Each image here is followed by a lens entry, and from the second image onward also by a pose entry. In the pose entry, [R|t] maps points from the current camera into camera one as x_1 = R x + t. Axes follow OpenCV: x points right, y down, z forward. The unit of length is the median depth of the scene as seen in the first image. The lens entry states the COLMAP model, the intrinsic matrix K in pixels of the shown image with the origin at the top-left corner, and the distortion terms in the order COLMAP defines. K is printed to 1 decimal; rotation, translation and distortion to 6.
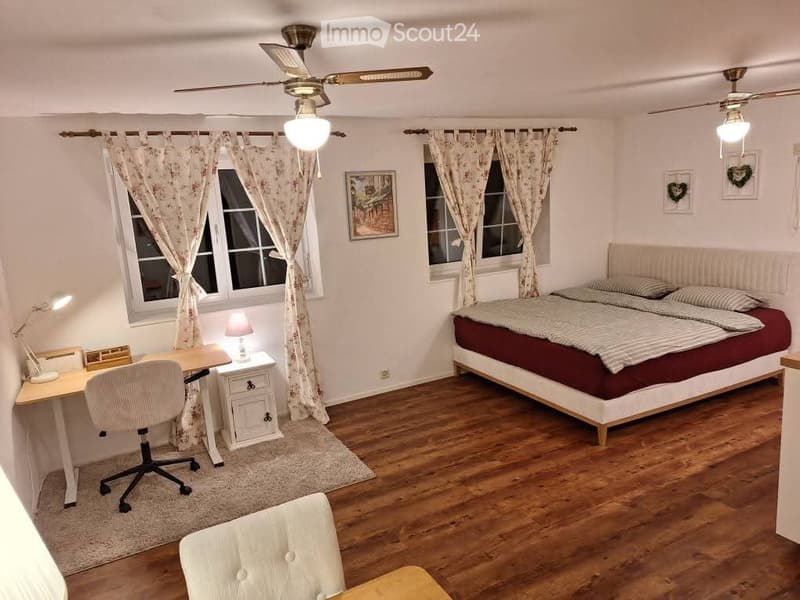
lens RADIAL K [[552.6, 0, 394.5], [0, 552.6, 292.5], [0, 0, 1]] dist [0.053594, -0.031747]
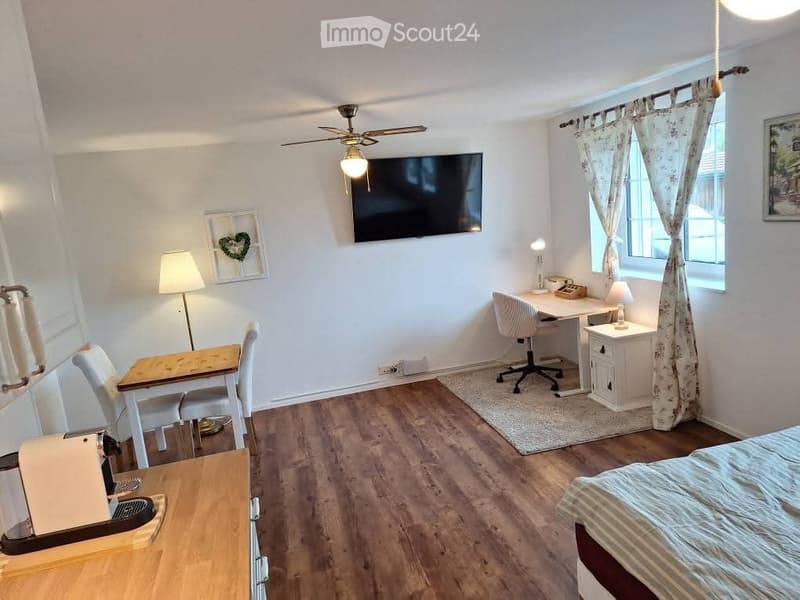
lens RADIAL K [[552.6, 0, 393.2], [0, 552.6, 300.6], [0, 0, 1]] dist [0.053594, -0.031747]
pose [[-0.229026, 0.247655, -0.941389, 0.836068], [-0.046661, 0.963190, 0.264742, -0.192447], [0.972301, 0.104559, -0.209040, 0.842133]]
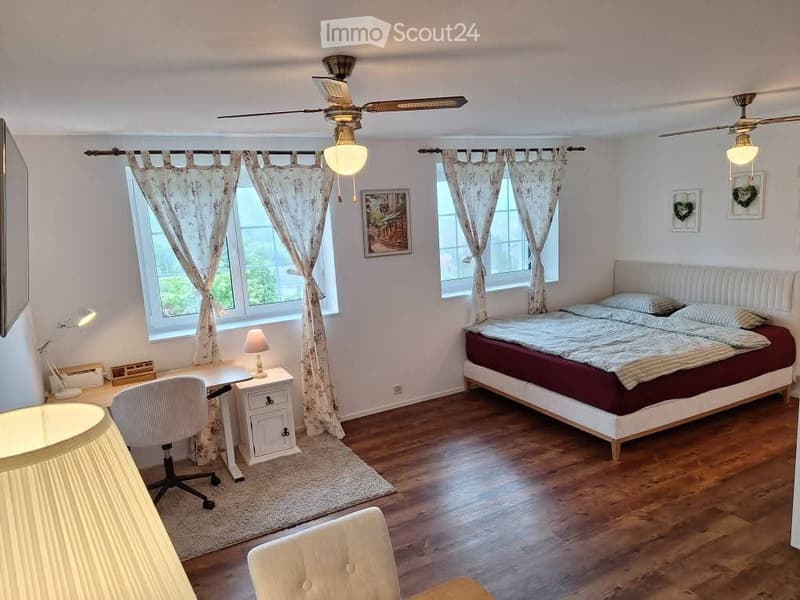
lens RADIAL K [[552.6, 0, 400.6], [0, 552.6, 302.2], [0, 0, 1]] dist [0.053594, -0.031747]
pose [[0.999884, 0.003121, 0.014880, -0.035991], [-0.003018, 0.999971, -0.006936, -0.006475], [-0.014902, 0.006890, 0.999865, -0.017515]]
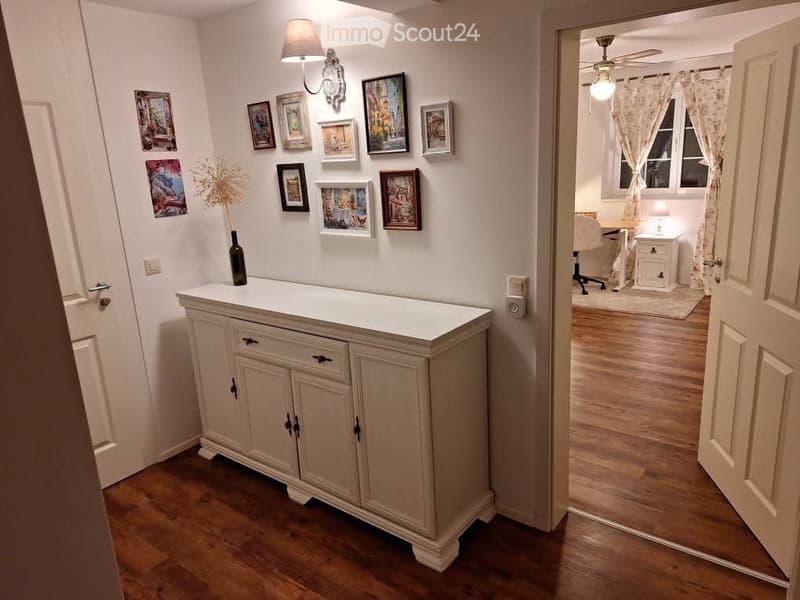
lens RADIAL K [[552.6, 0, 404.7], [0, 552.6, 299.1], [0, 0, 1]] dist [0.053594, -0.031747]
pose [[0.426040, 0.268997, -0.863788, 0.806407], [-0.128652, 0.963085, 0.236466, 0.024885], [0.895510, 0.010384, 0.444920, -0.272270]]
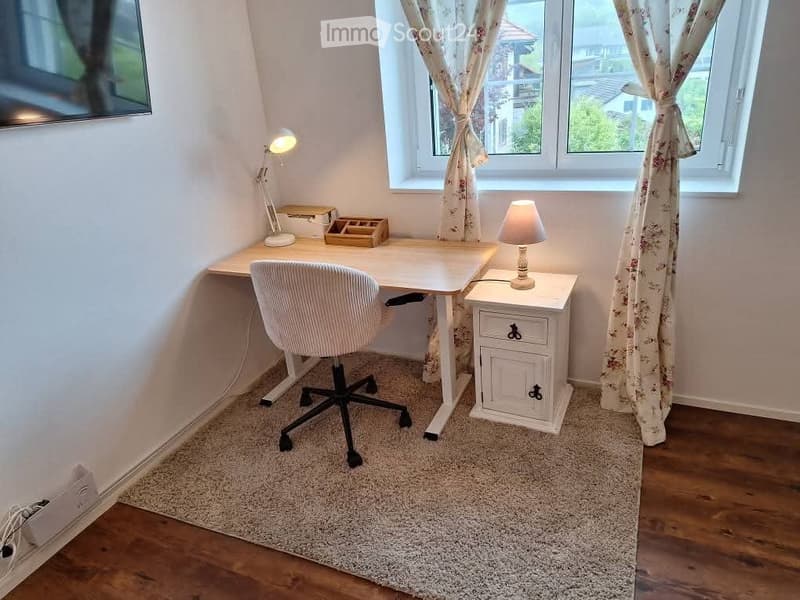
lens RADIAL K [[552.6, 0, 404.6], [0, 552.6, 302.7], [0, 0, 1]] dist [0.053594, -0.031747]
pose [[0.626940, 0.320053, -0.710290, 0.065414], [-0.100069, 0.937248, 0.333993, -0.040873], [0.772614, -0.138316, 0.619626, 0.578478]]
